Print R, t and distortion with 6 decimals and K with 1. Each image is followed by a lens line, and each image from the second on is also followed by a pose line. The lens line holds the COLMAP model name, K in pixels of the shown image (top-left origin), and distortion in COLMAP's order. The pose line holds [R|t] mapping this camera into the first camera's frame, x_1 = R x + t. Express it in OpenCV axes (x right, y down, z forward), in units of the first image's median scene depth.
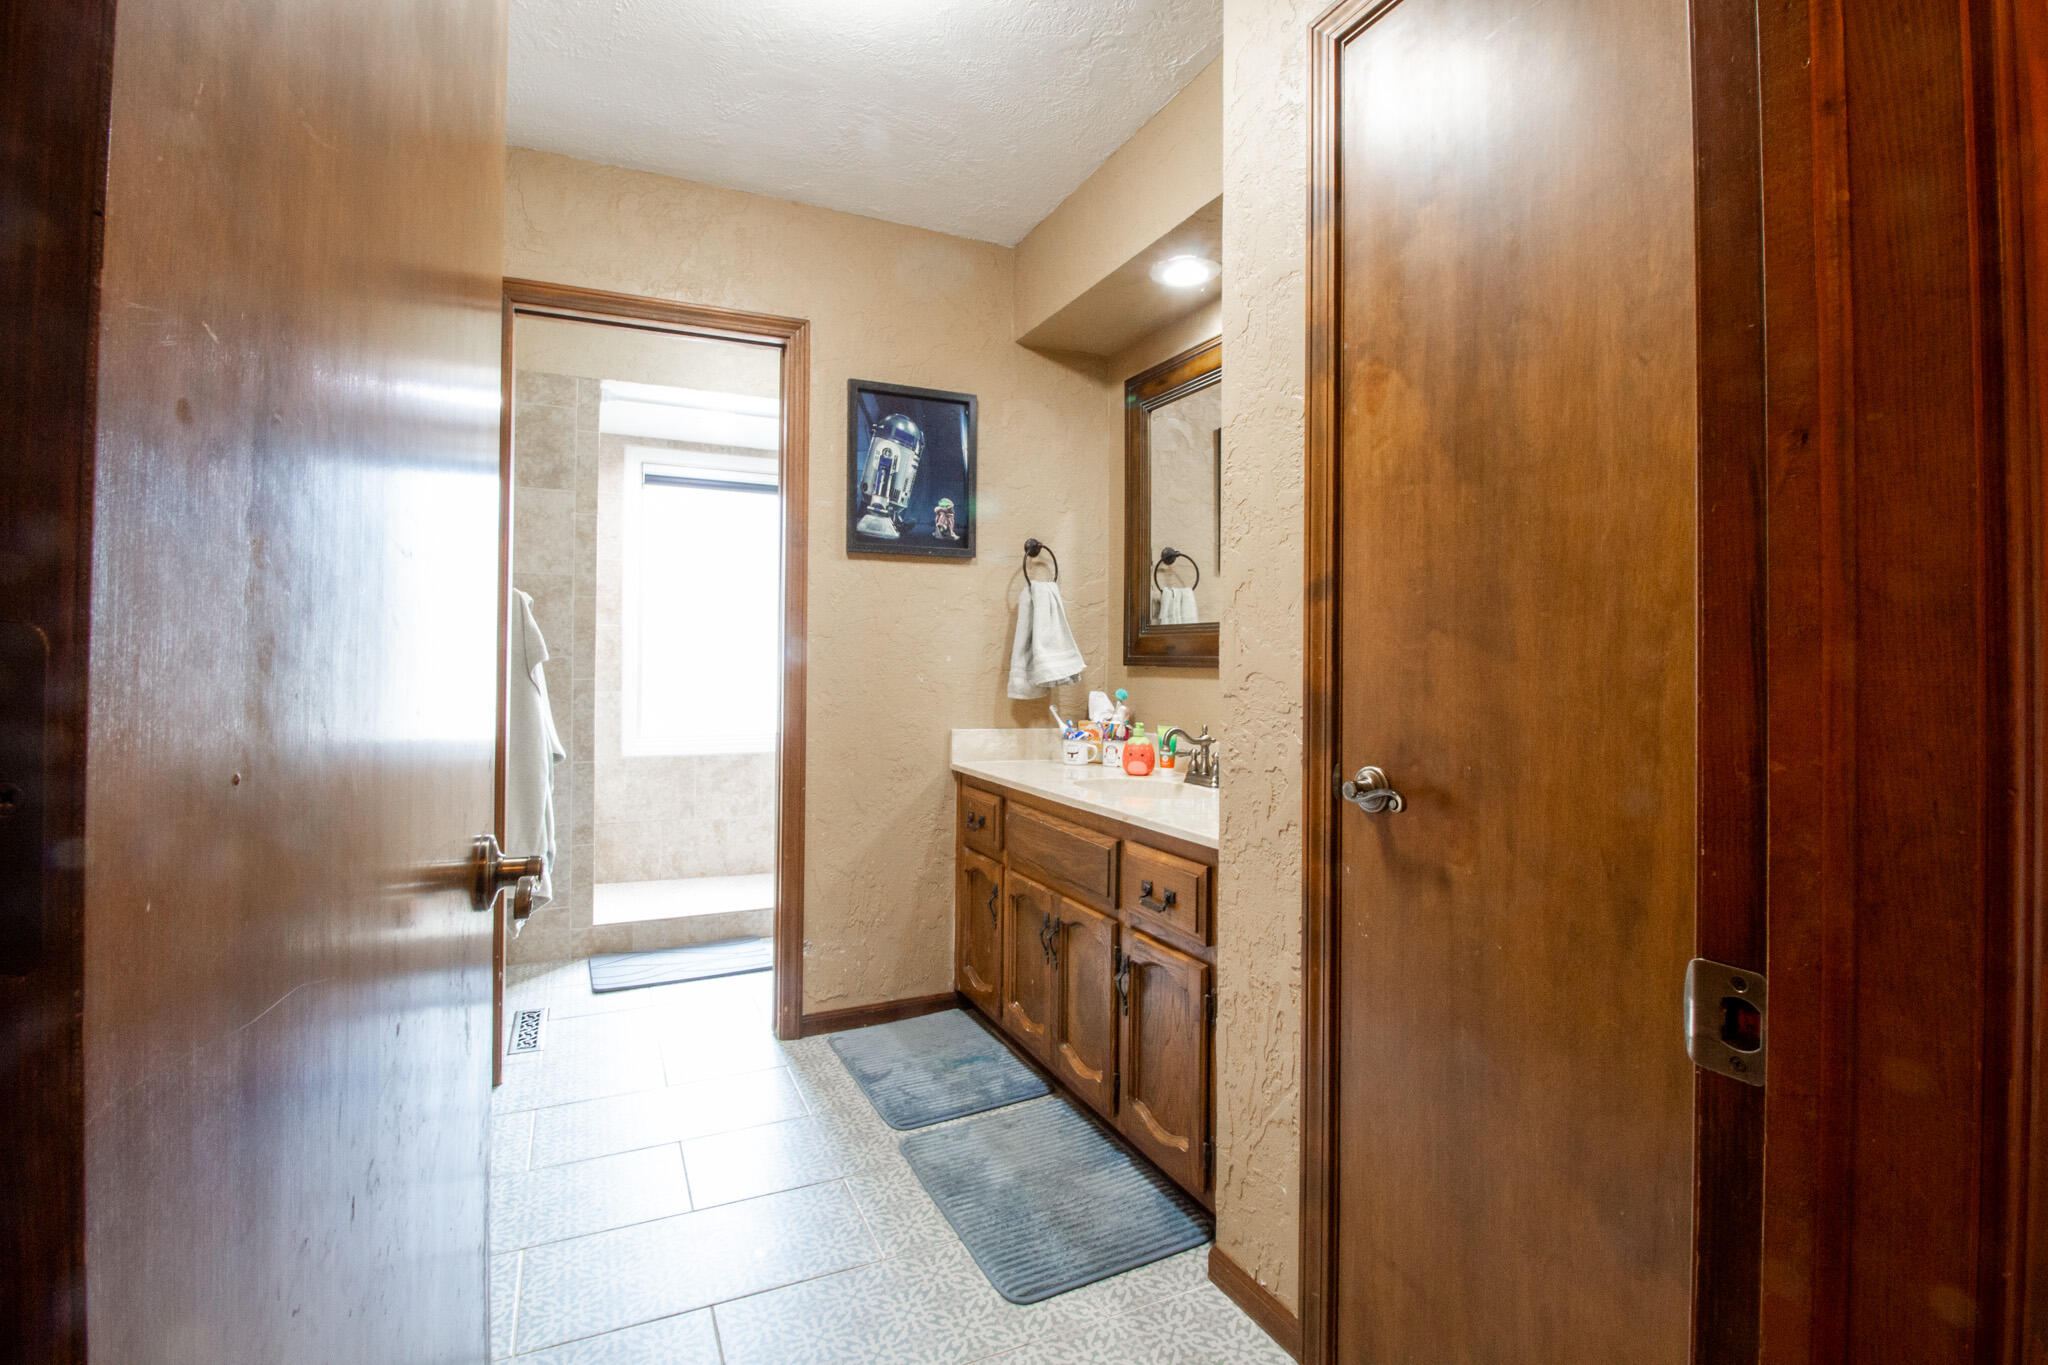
lens RADIAL K [[957.0, 0, 1027.8], [0, 957.0, 672.1], [0, 0, 1]] dist [-0.009898, -0.003866]
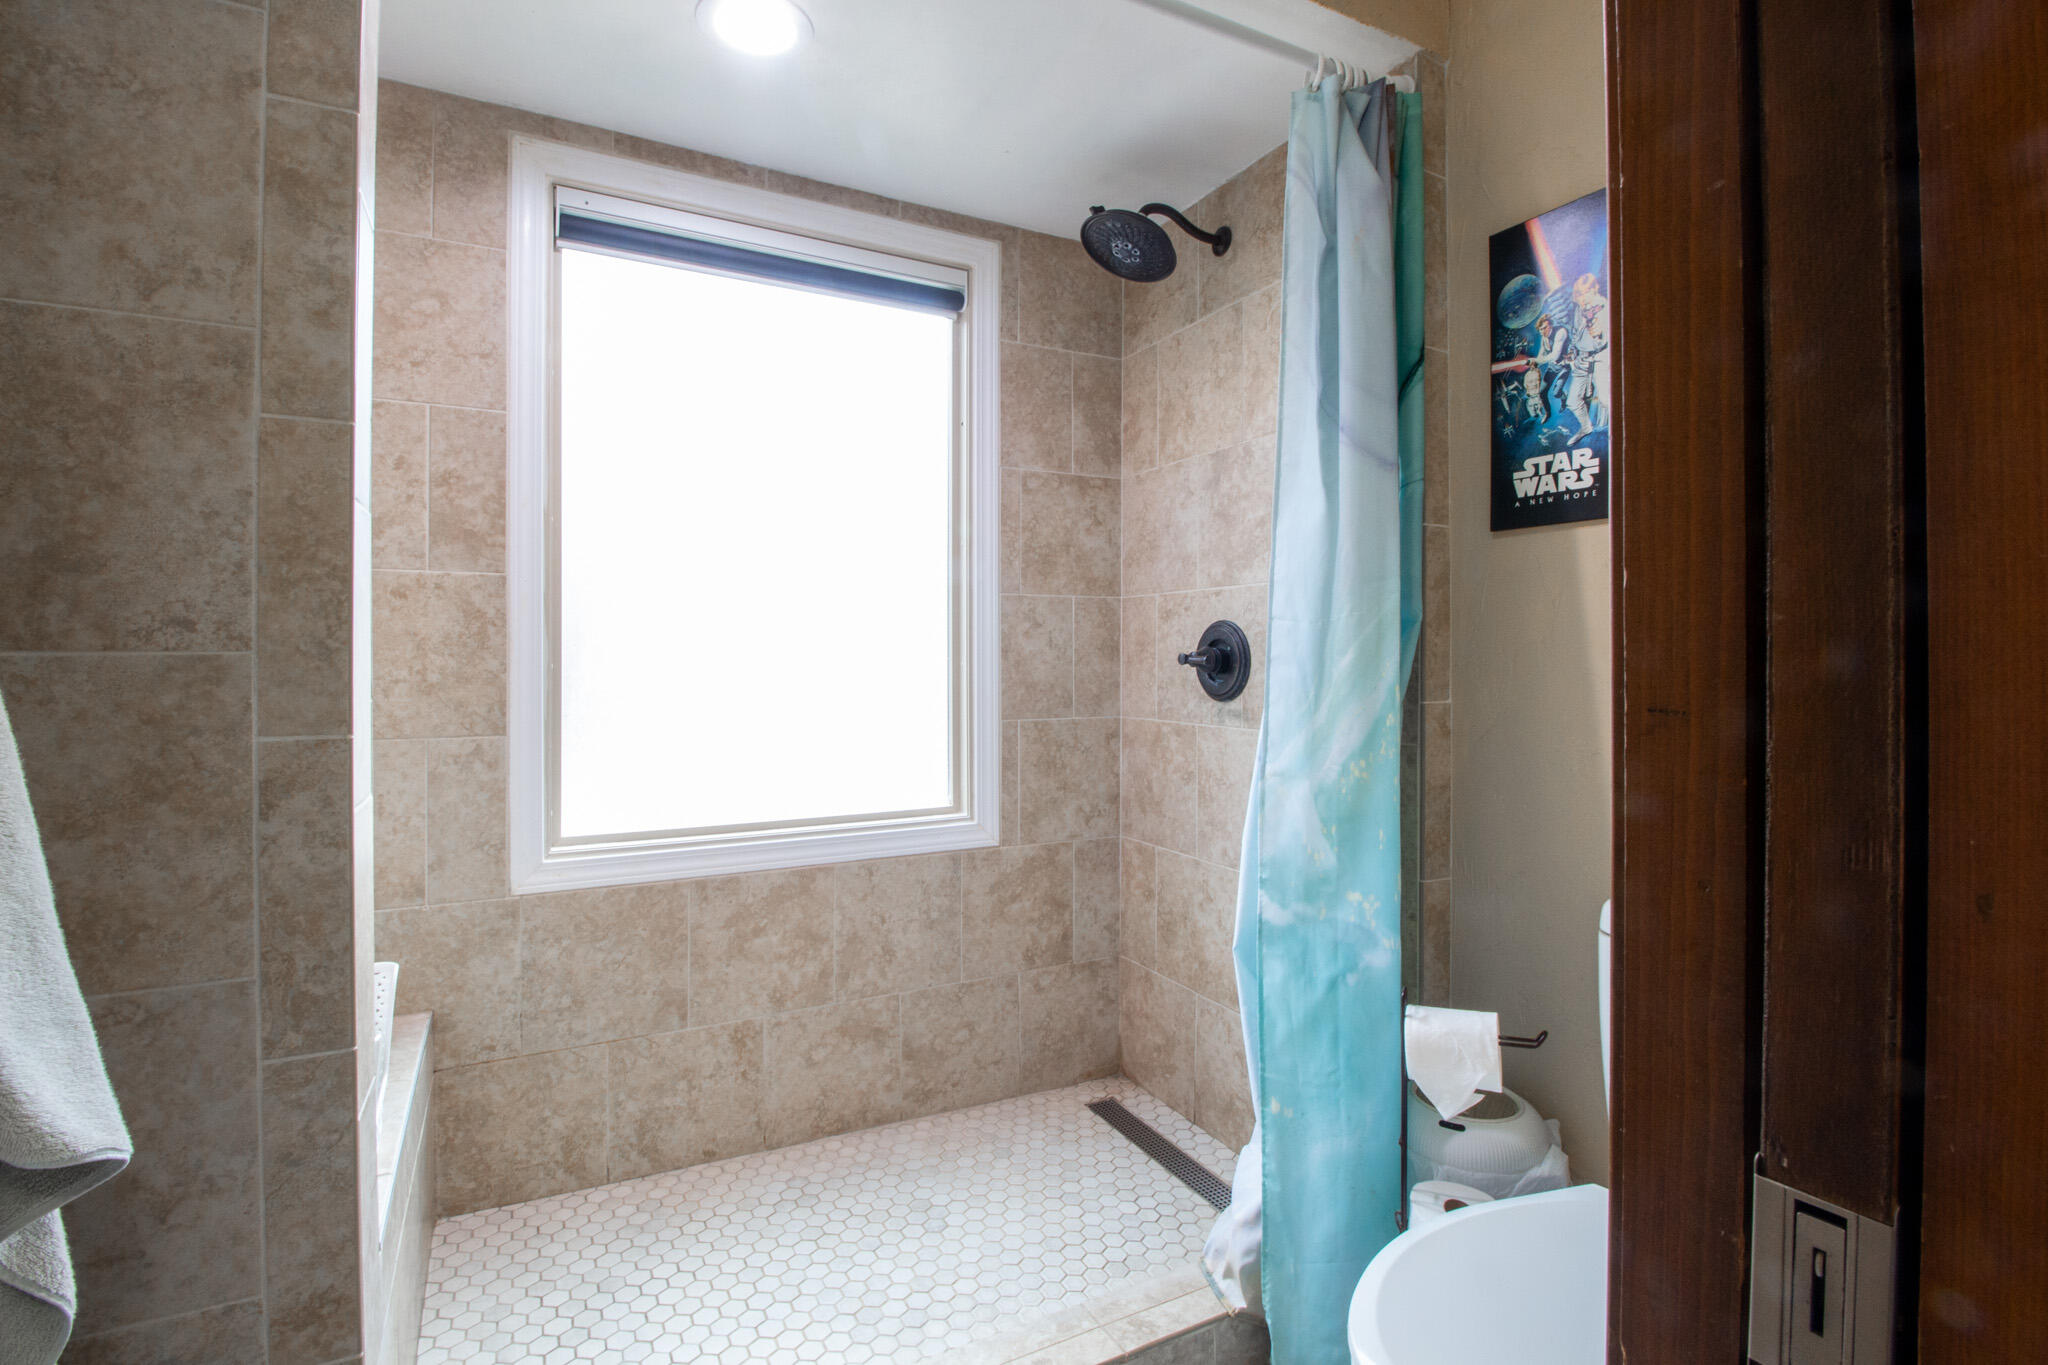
lens RADIAL K [[957.0, 0, 1023.7], [0, 957.0, 668.6], [0, 0, 1]] dist [-0.009898, -0.003866]
pose [[0.998738, -0.007269, 0.049692, -0.223454], [0.006996, 0.999959, 0.005667, -0.009134], [-0.049731, -0.005312, 0.998749, 0.578924]]
